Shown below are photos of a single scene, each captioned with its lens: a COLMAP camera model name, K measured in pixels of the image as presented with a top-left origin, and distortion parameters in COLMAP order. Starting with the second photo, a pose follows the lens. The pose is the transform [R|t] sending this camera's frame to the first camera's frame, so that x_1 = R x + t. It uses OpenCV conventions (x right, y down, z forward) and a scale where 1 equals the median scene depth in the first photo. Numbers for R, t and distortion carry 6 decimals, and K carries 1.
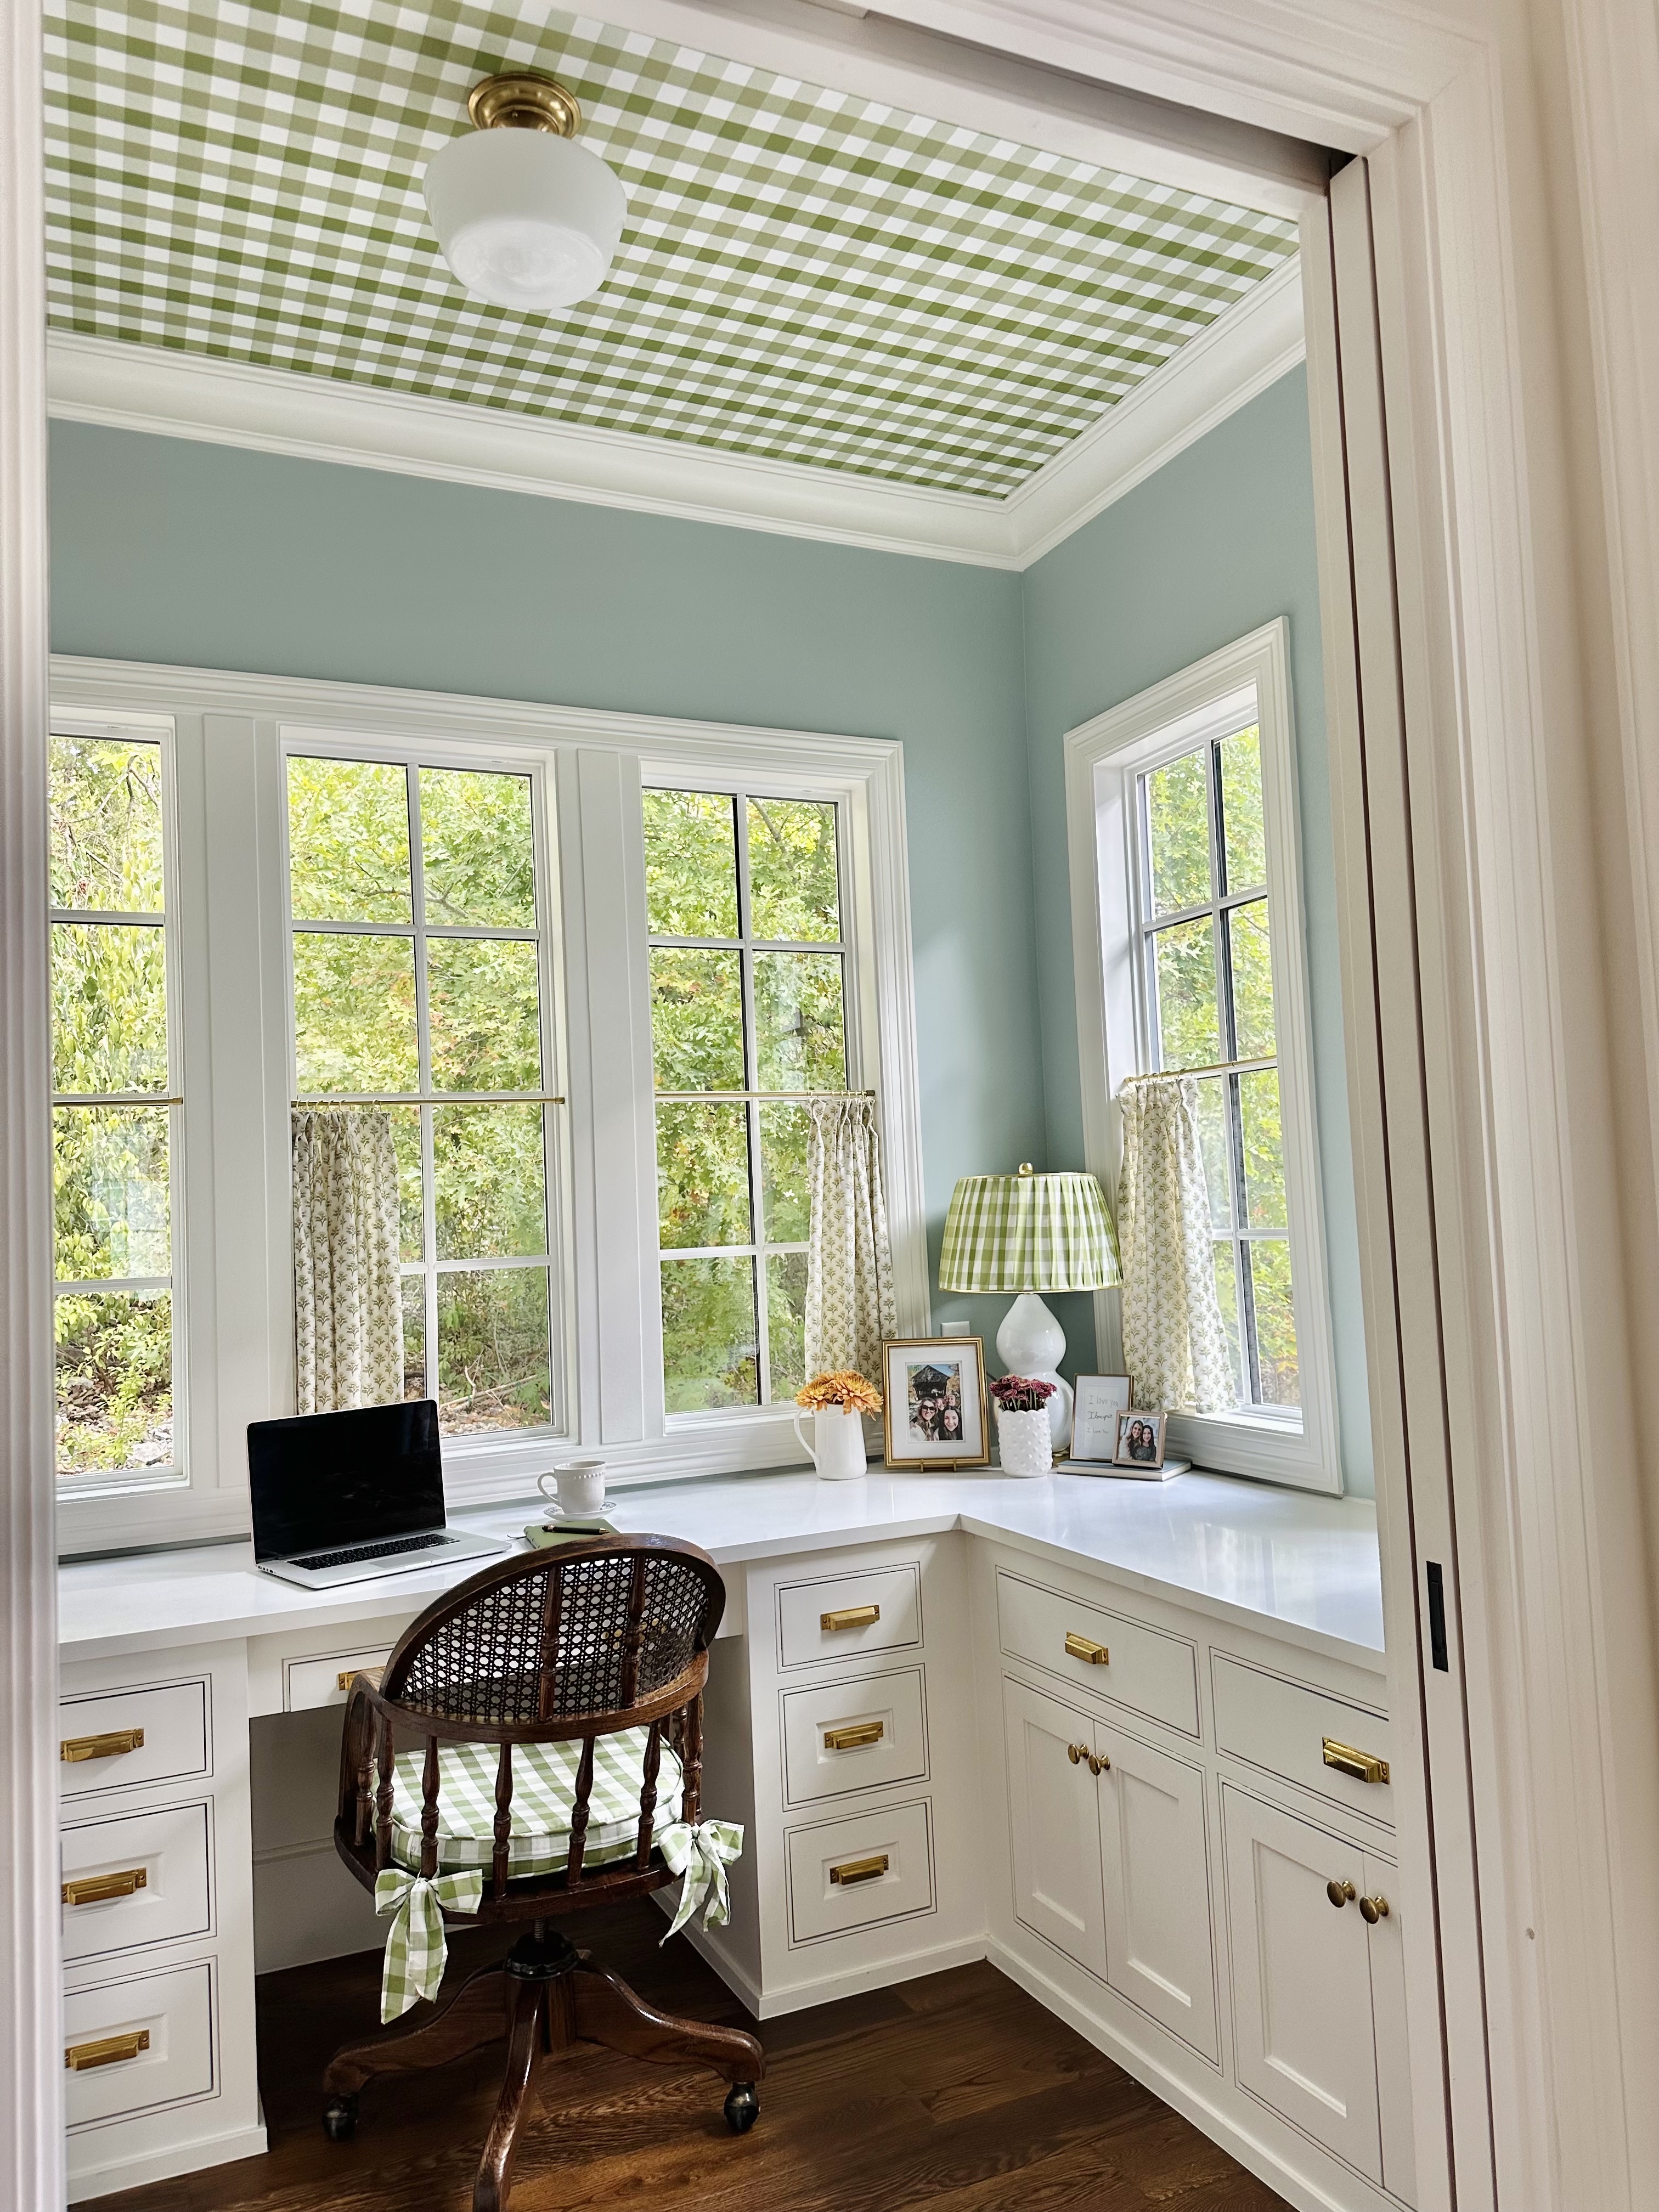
lens RADIAL K [[1628.4, 0, 833.7], [0, 1628.4, 1102.0], [0, 0, 1]] dist [0.238828, -0.281107]
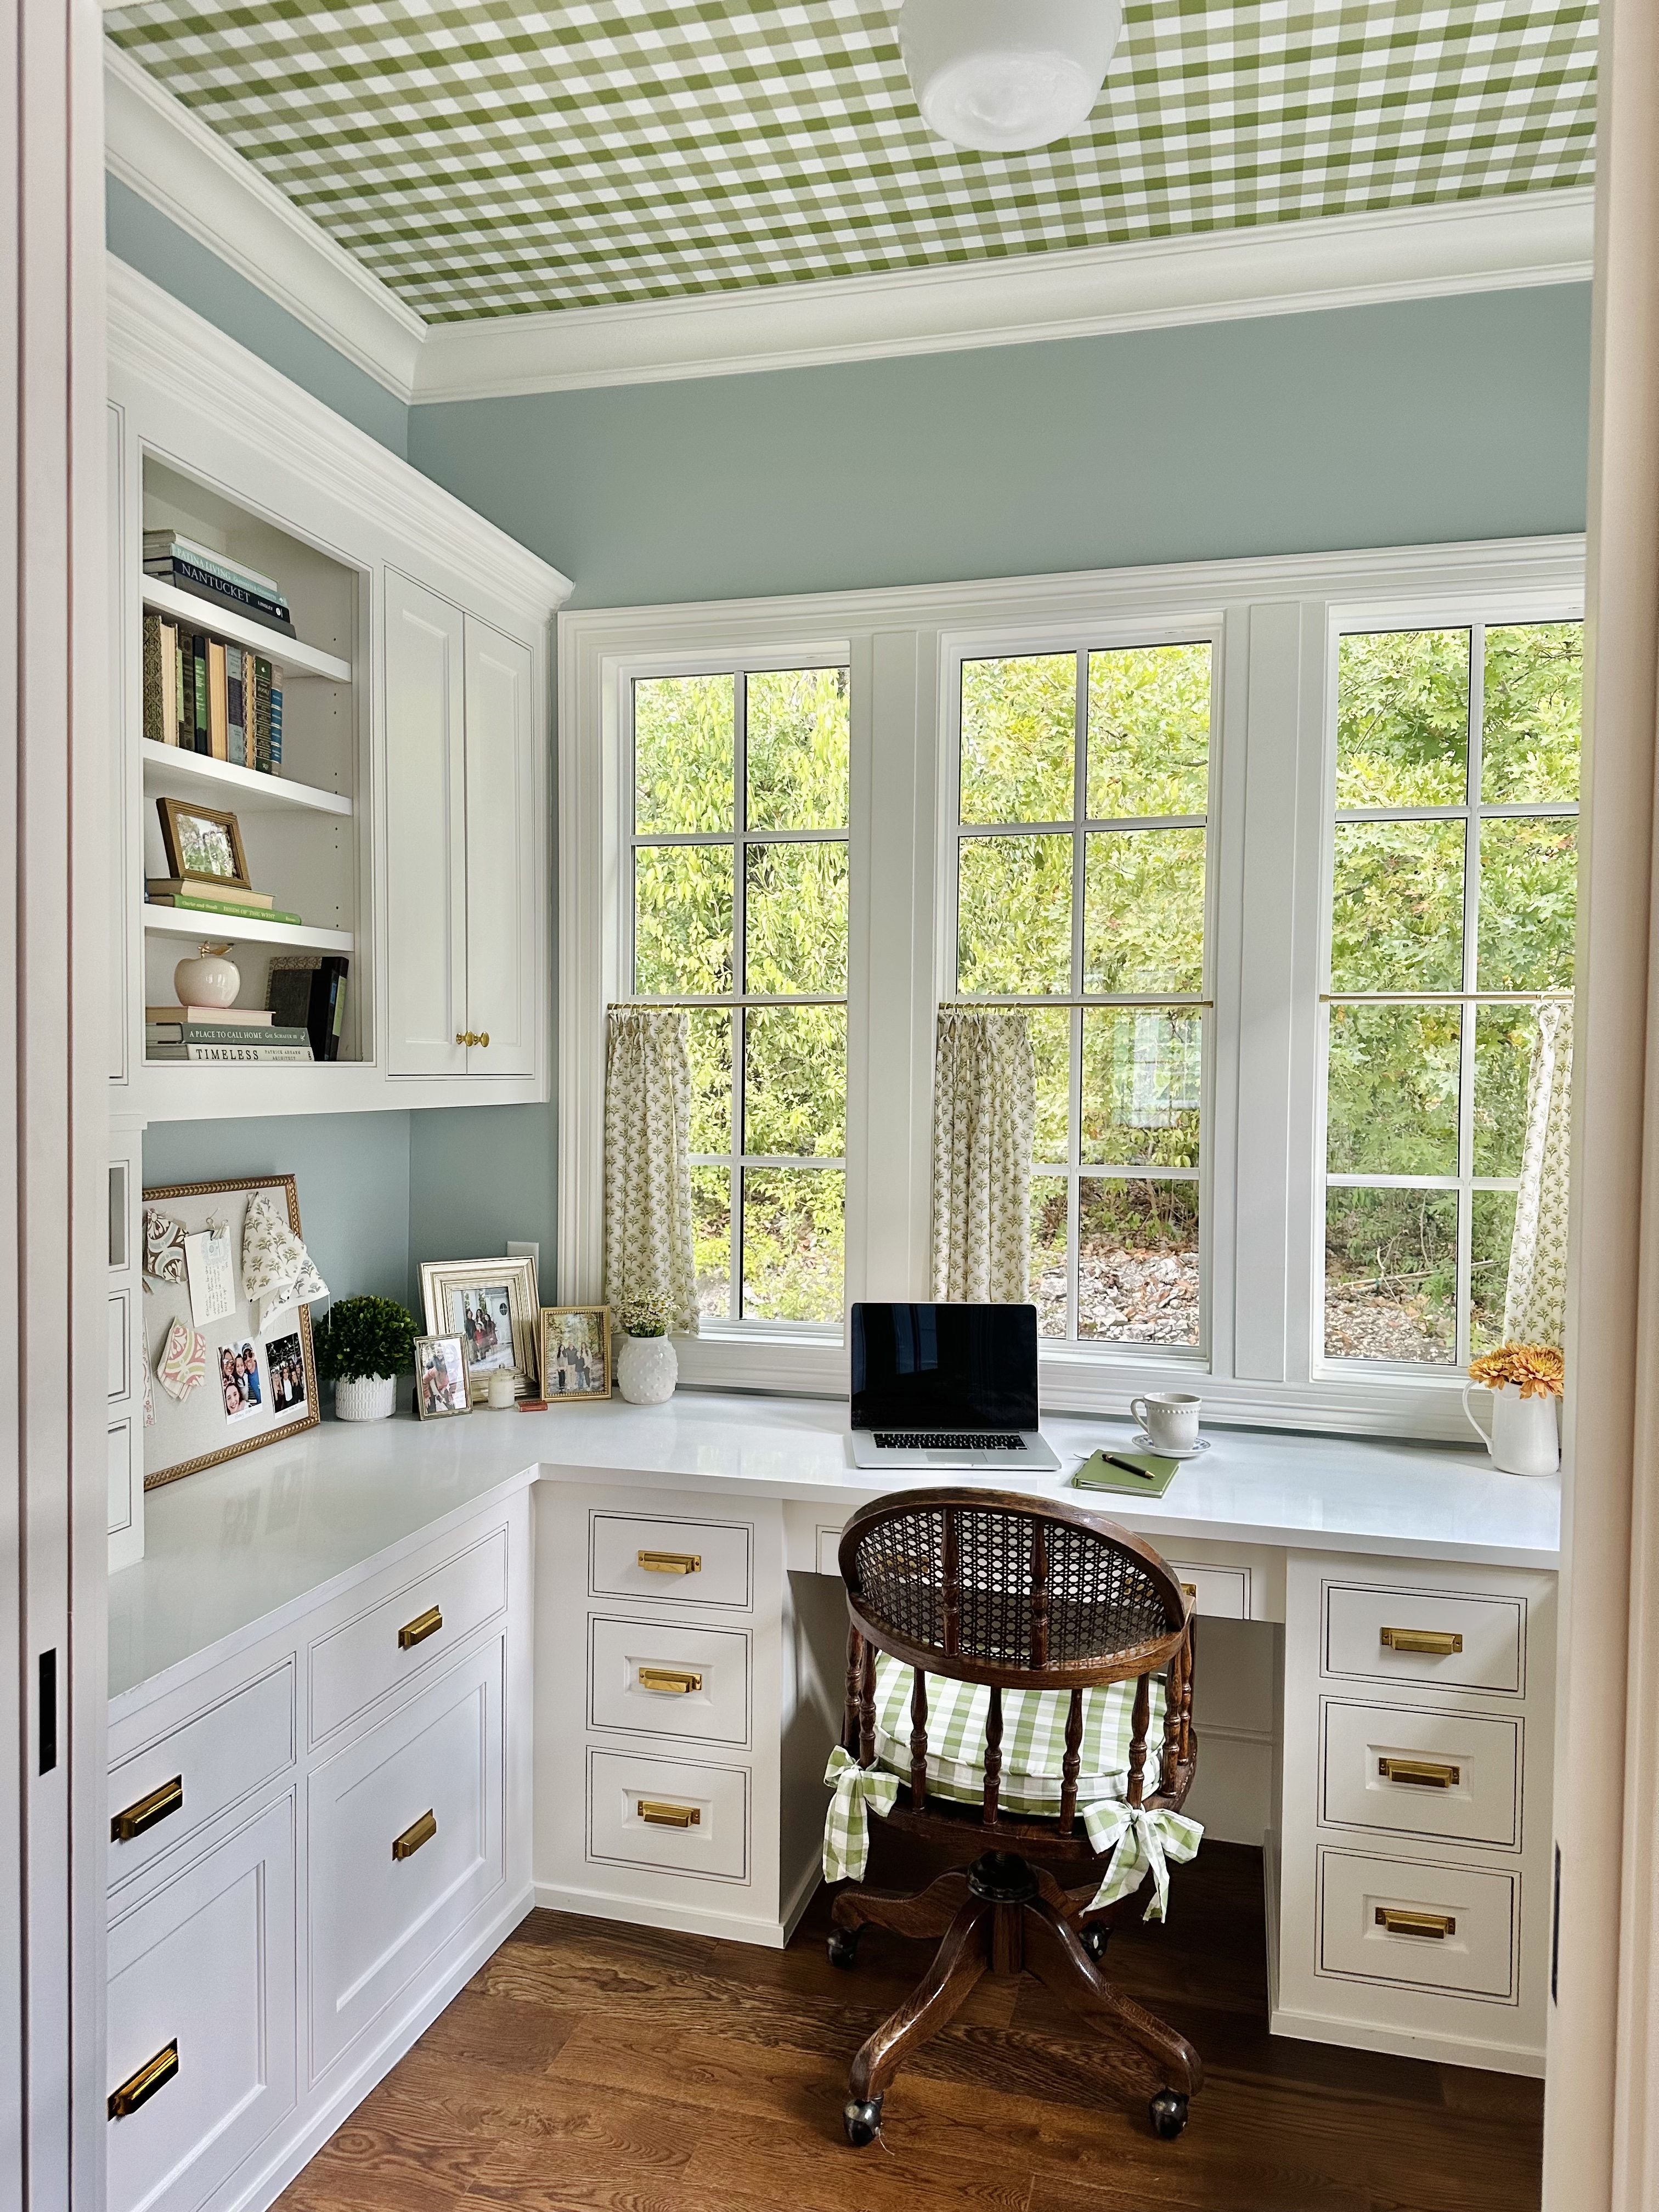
lens RADIAL K [[1572.2, 0, 829.5], [0, 1572.2, 1106.0], [0, 0, 1]] dist [0.144204, -0.150662]
pose [[0.771045, 0.064534, -0.633503, 0.277329], [-0.003026, 0.995212, 0.097698, -0.035763], [0.636774, -0.073413, 0.767548, 0.206914]]
